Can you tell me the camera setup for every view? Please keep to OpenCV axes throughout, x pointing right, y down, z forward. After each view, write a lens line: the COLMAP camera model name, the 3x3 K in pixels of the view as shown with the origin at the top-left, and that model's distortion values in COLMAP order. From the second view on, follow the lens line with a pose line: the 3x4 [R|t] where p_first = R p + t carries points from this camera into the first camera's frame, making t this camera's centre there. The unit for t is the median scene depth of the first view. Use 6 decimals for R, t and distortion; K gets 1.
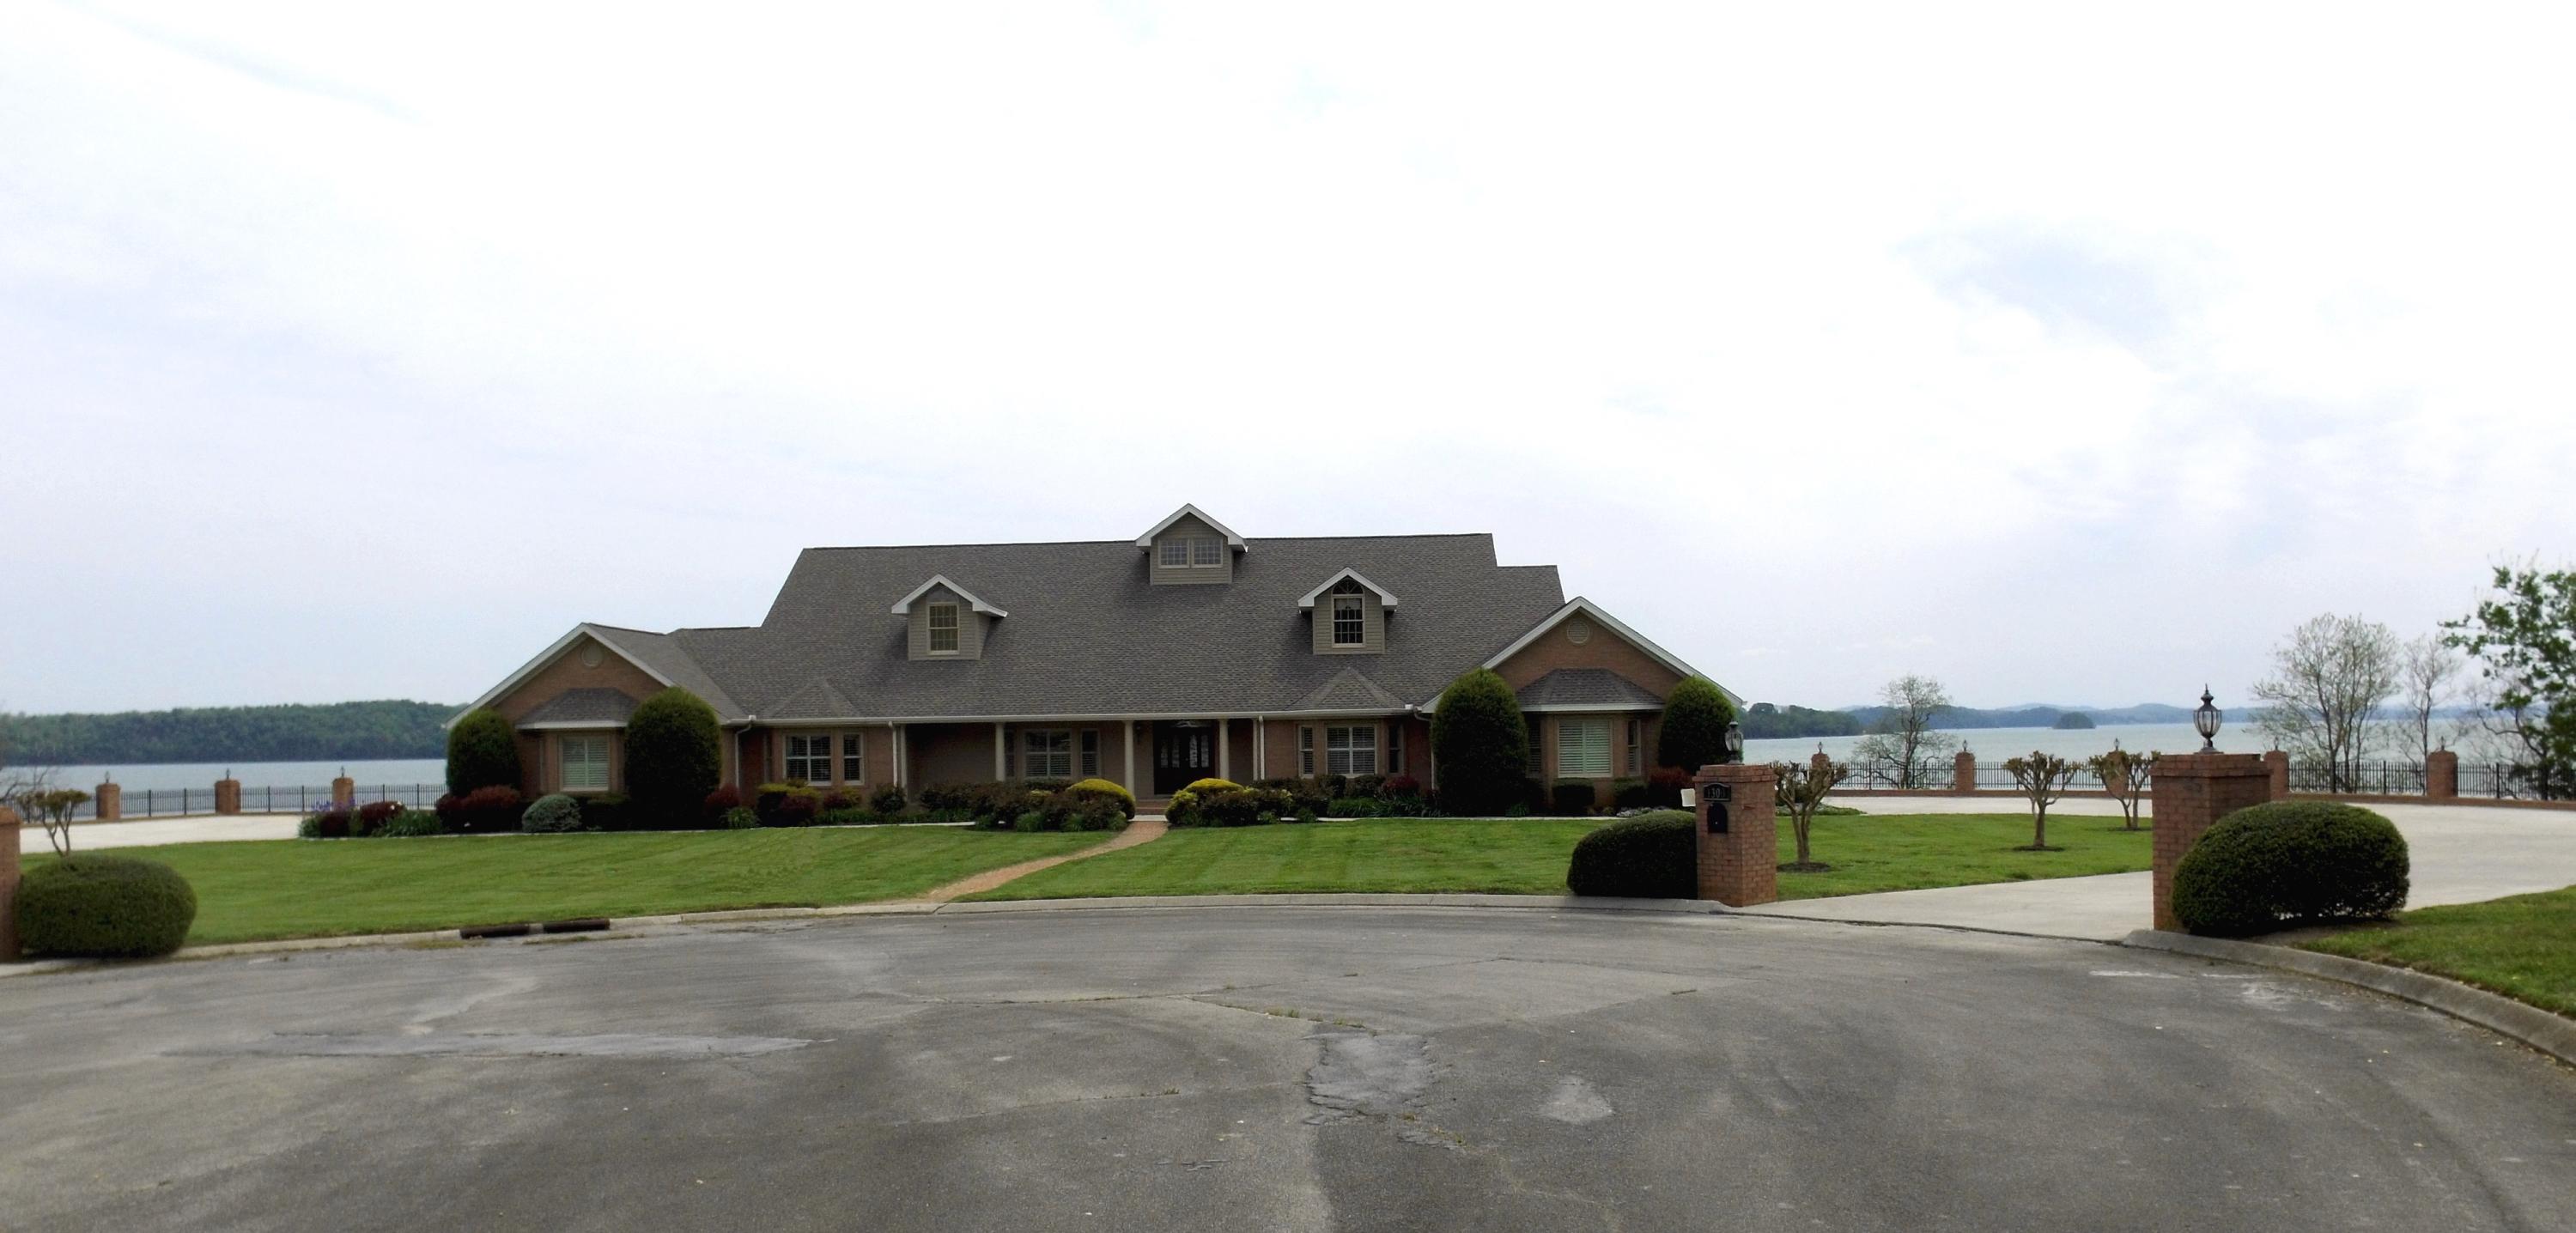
lens RADIAL K [[1755.1, 0, 1235.9], [0, 1755.1, 660.7], [0, 0, 1]] dist [-0.051885, -0.002684]
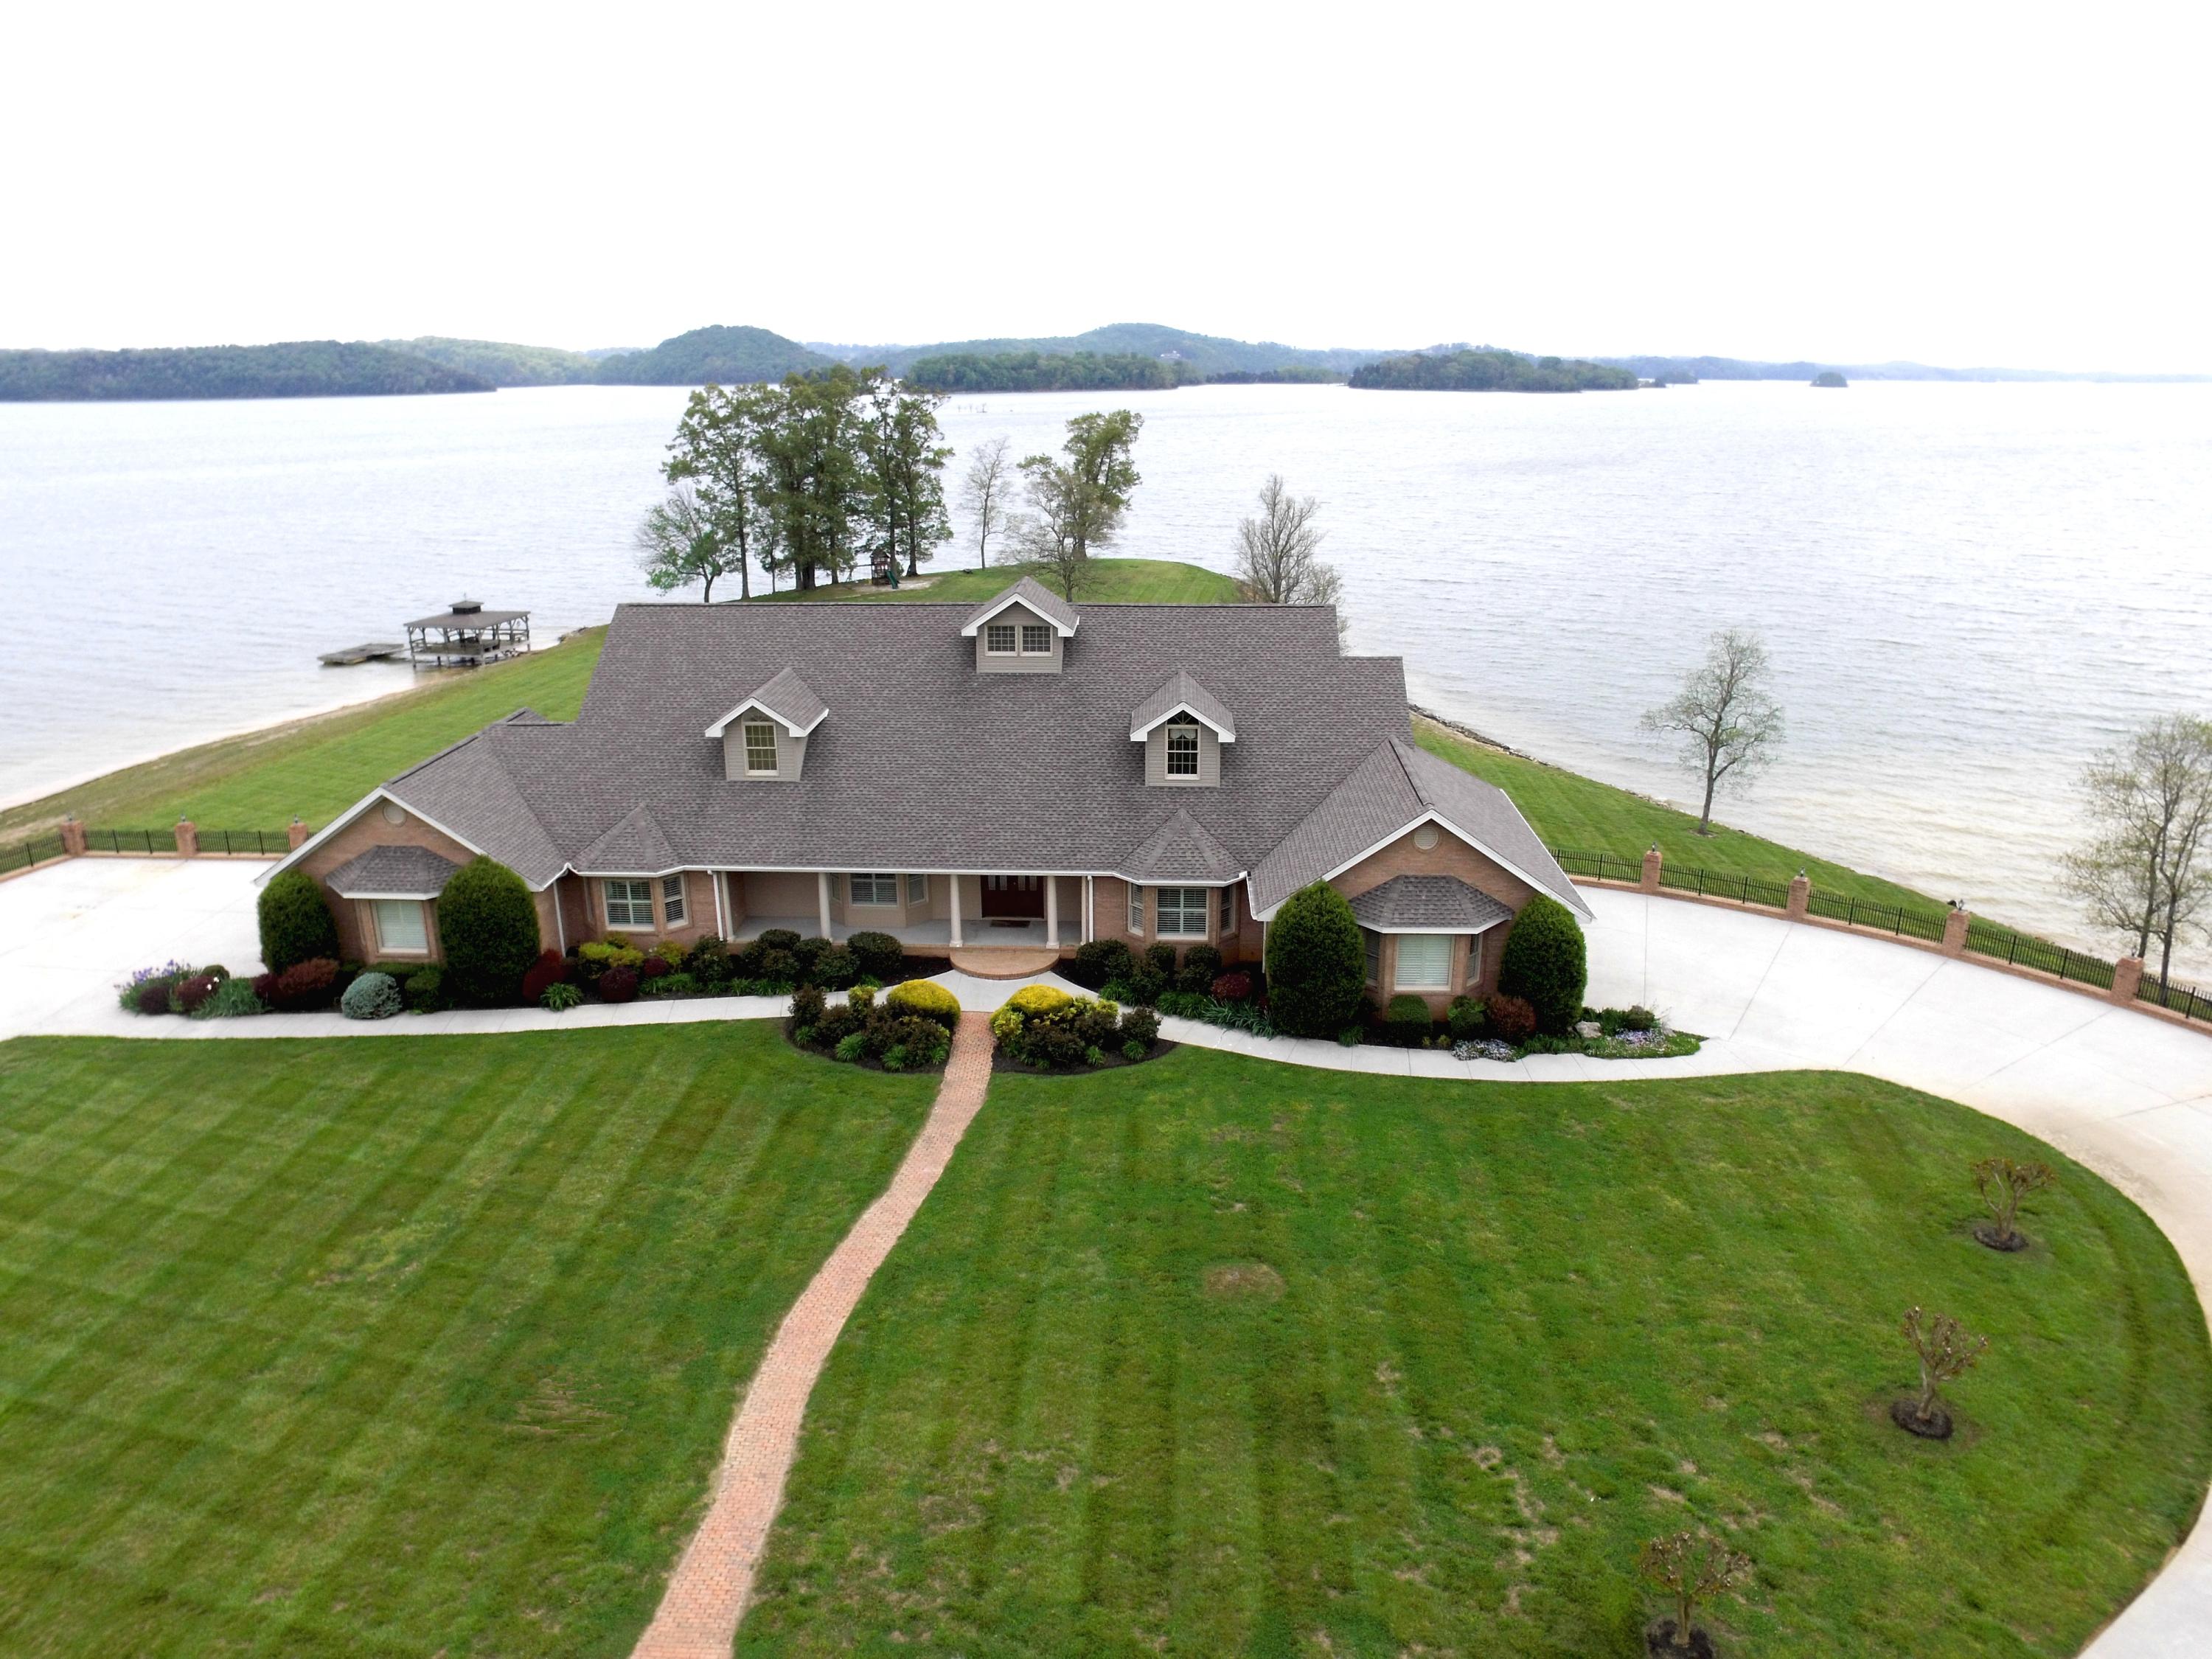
lens RADIAL K [[1508.8, 0, 1084.7], [0, 1508.8, 829.4], [0, 0, 1]] dist [-0.068377, 0.043385]
pose [[0.999984, 0.003328, 0.004470, 0.007226], [-0.004631, 0.942408, 0.334434, -0.260273], [-0.003099, -0.334449, 0.942409, 0.213563]]
